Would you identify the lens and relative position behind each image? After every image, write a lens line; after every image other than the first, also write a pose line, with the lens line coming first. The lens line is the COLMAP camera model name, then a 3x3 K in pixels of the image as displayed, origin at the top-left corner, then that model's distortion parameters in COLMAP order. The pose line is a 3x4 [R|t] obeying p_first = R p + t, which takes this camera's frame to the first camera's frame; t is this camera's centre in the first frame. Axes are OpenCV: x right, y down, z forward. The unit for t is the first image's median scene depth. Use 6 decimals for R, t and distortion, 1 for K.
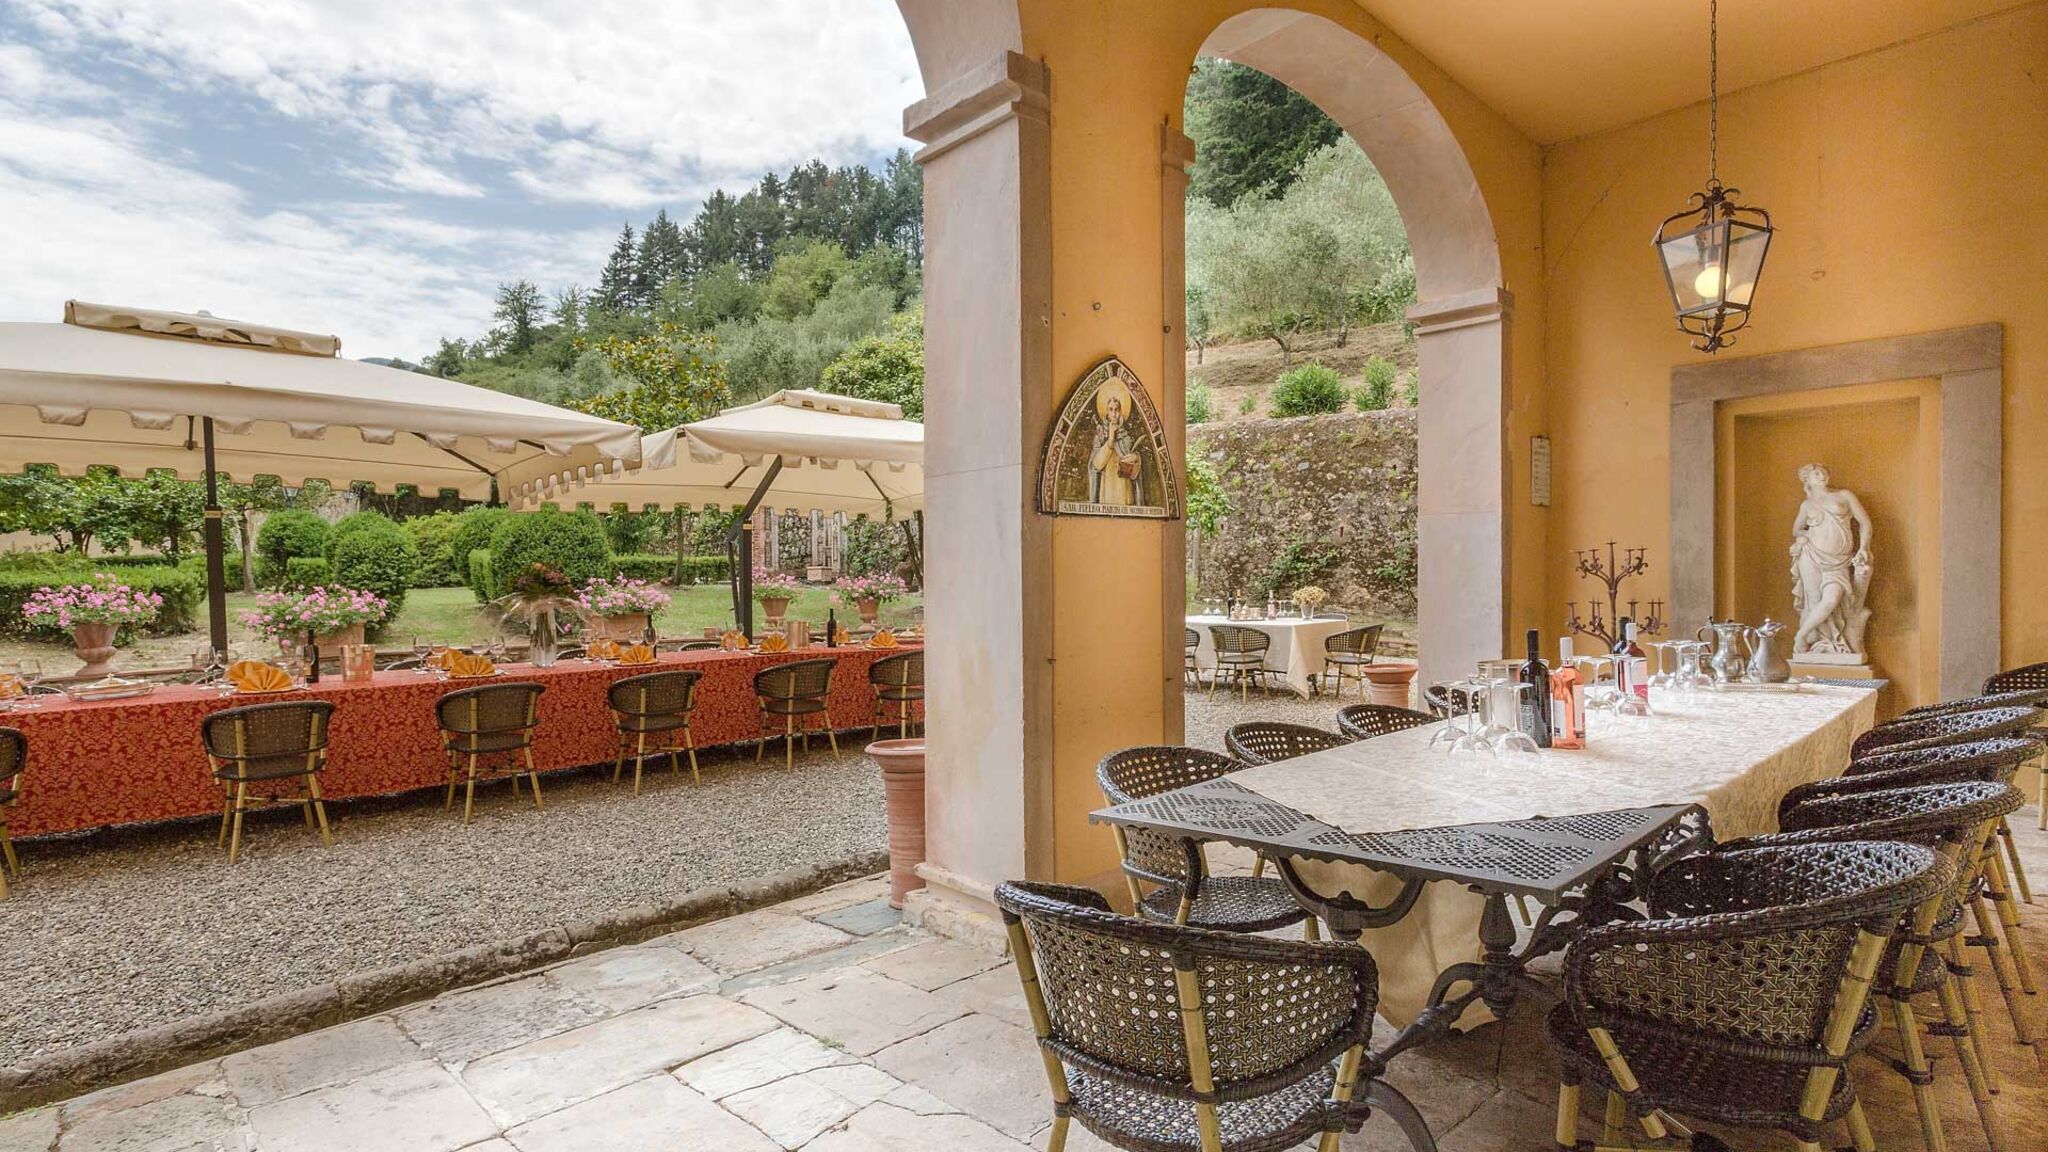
lens RADIAL K [[1006.1, 0, 1020.0], [0, 1006.1, 604.6], [0, 0, 1]] dist [-0.002009, 0.001359]
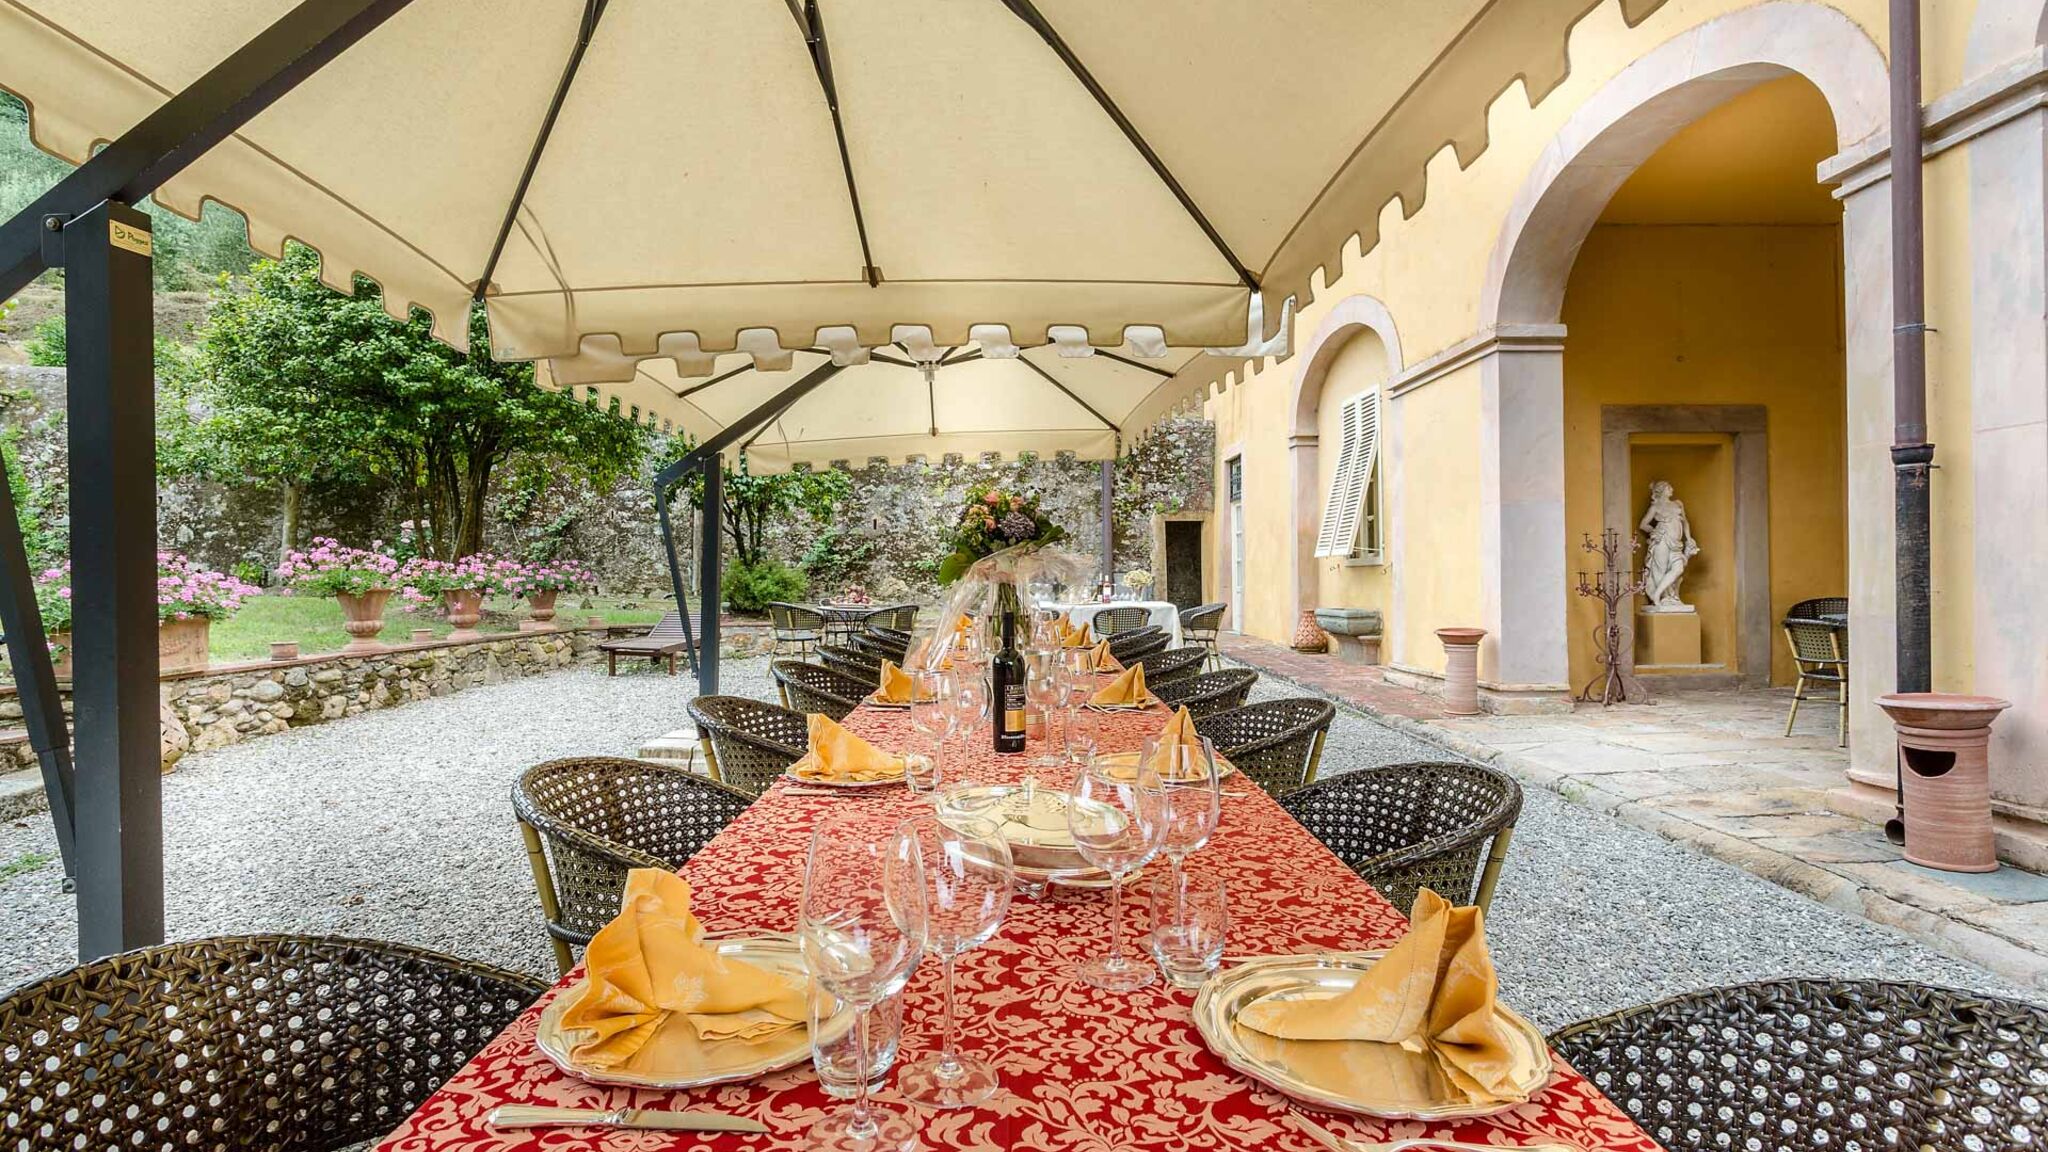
lens RADIAL K [[1006.1, 0, 1010.6], [0, 1006.1, 587.0], [0, 0, 1]] dist [-0.002009, 0.001359]
pose [[0.675572, -0.003927, 0.737284, -0.209511], [0.021216, 0.999675, -0.014116, 0.004174], [-0.736989, 0.025178, 0.675436, 0.150233]]
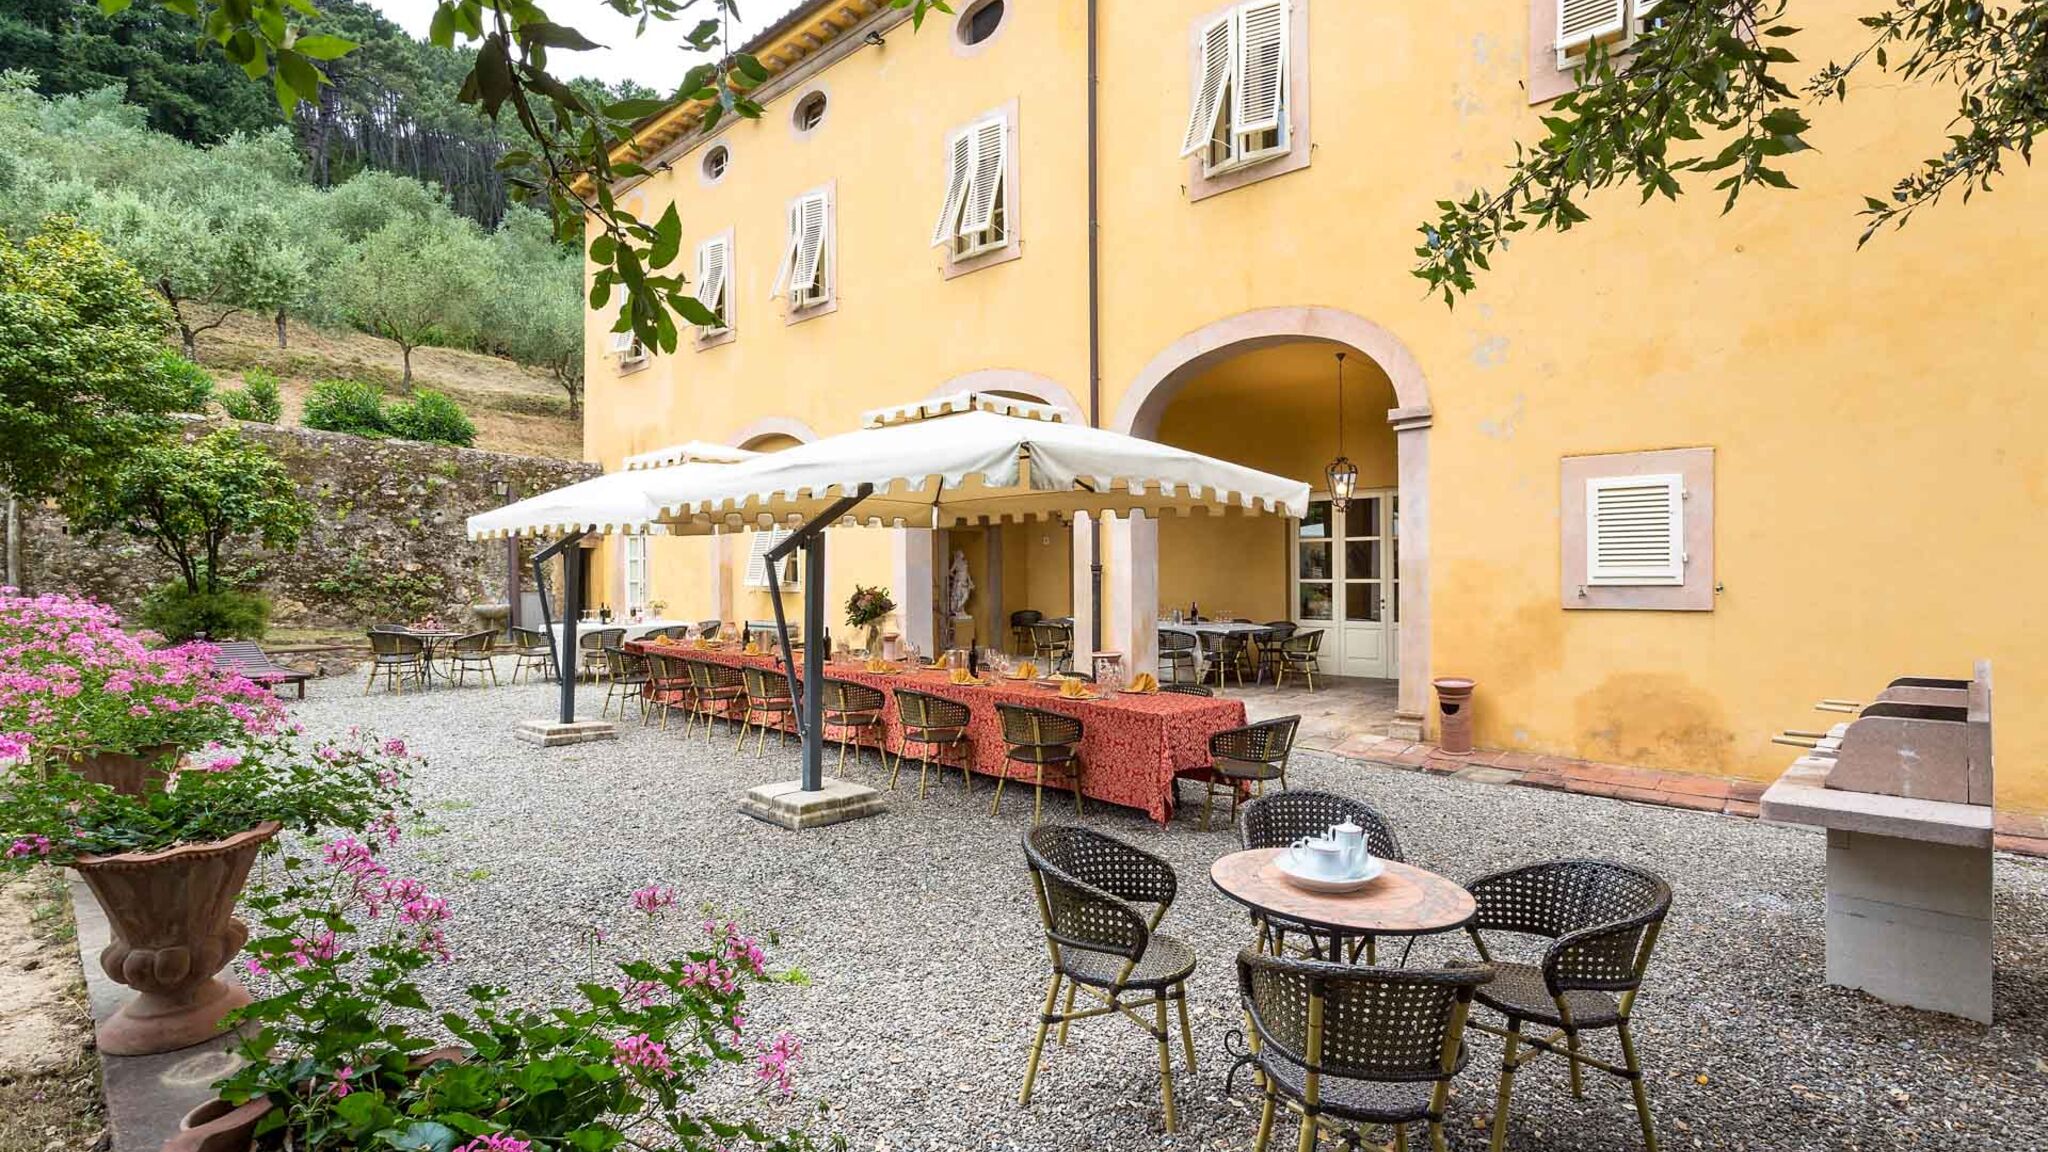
lens RADIAL K [[1006.1, 0, 994.5], [0, 1006.1, 594.4], [0, 0, 1]] dist [-0.002009, 0.001359]
pose [[-0.030391, -0.014609, 0.999431, -0.438853], [0.029676, 0.999439, 0.015511, -0.012065], [-0.999097, 0.030130, -0.029941, 0.210766]]
